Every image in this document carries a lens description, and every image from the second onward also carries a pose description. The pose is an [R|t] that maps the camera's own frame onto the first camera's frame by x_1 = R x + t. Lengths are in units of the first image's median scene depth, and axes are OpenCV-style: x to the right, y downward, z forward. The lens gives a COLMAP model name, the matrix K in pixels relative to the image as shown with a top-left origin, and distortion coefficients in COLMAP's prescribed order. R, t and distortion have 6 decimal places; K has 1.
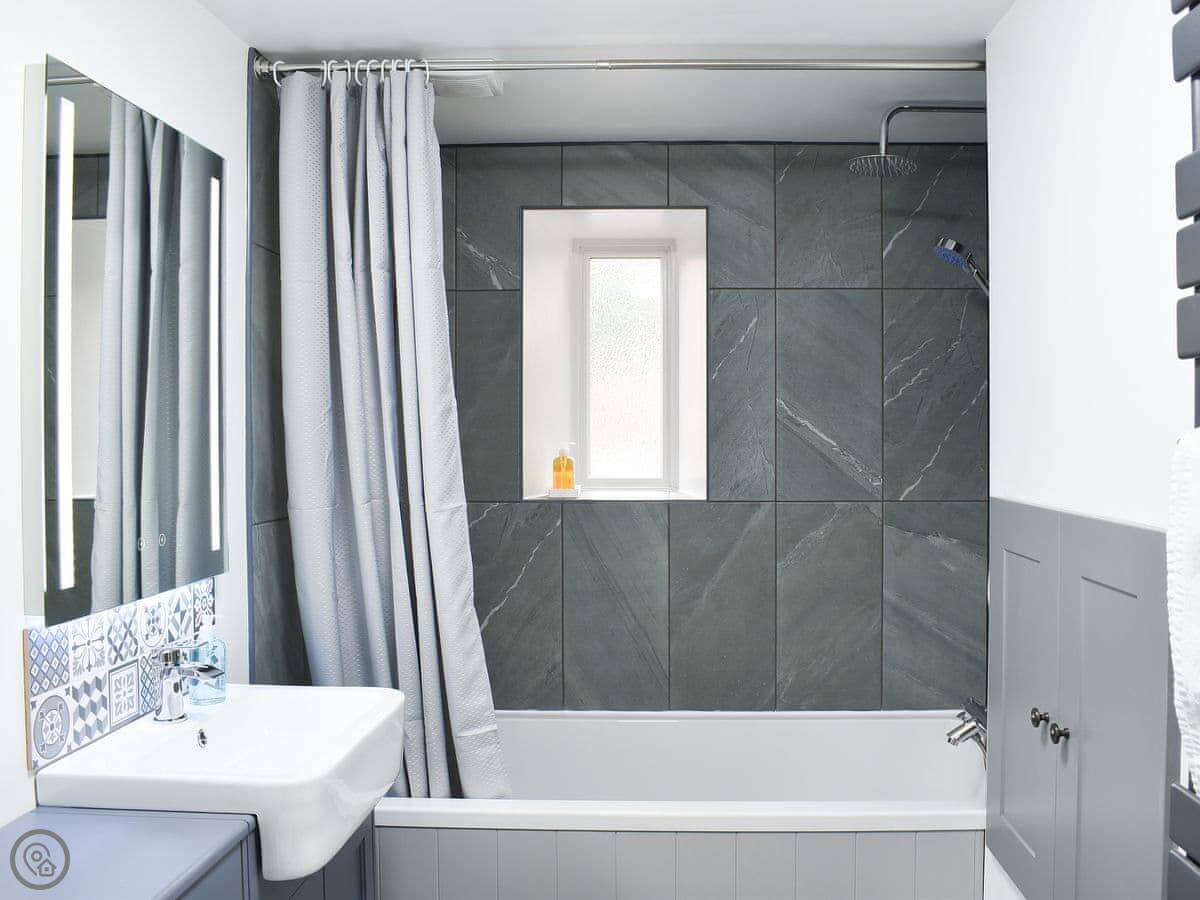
lens RADIAL K [[1055.5, 0, 600.0], [0, 1055.5, 447.6], [0, 0, 1]] dist [-0.098137, 0.019302]
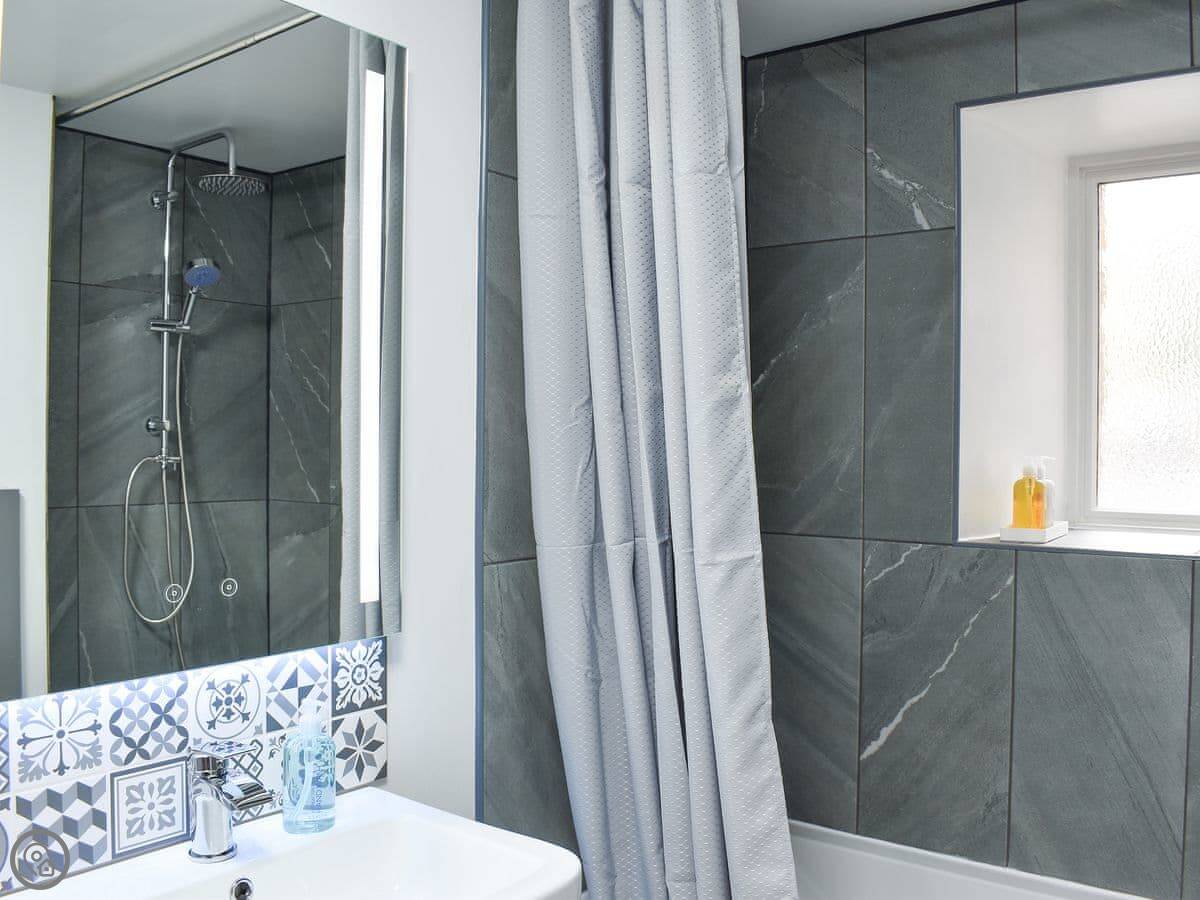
lens RADIAL K [[1055.5, 0, 602.9], [0, 1055.5, 447.1], [0, 0, 1]] dist [-0.098137, 0.019302]
pose [[0.842949, 0.012643, -0.537845, 0.146710], [-0.018207, 0.999822, -0.005032, -0.004636], [0.537685, 0.014034, 0.843029, 0.517577]]
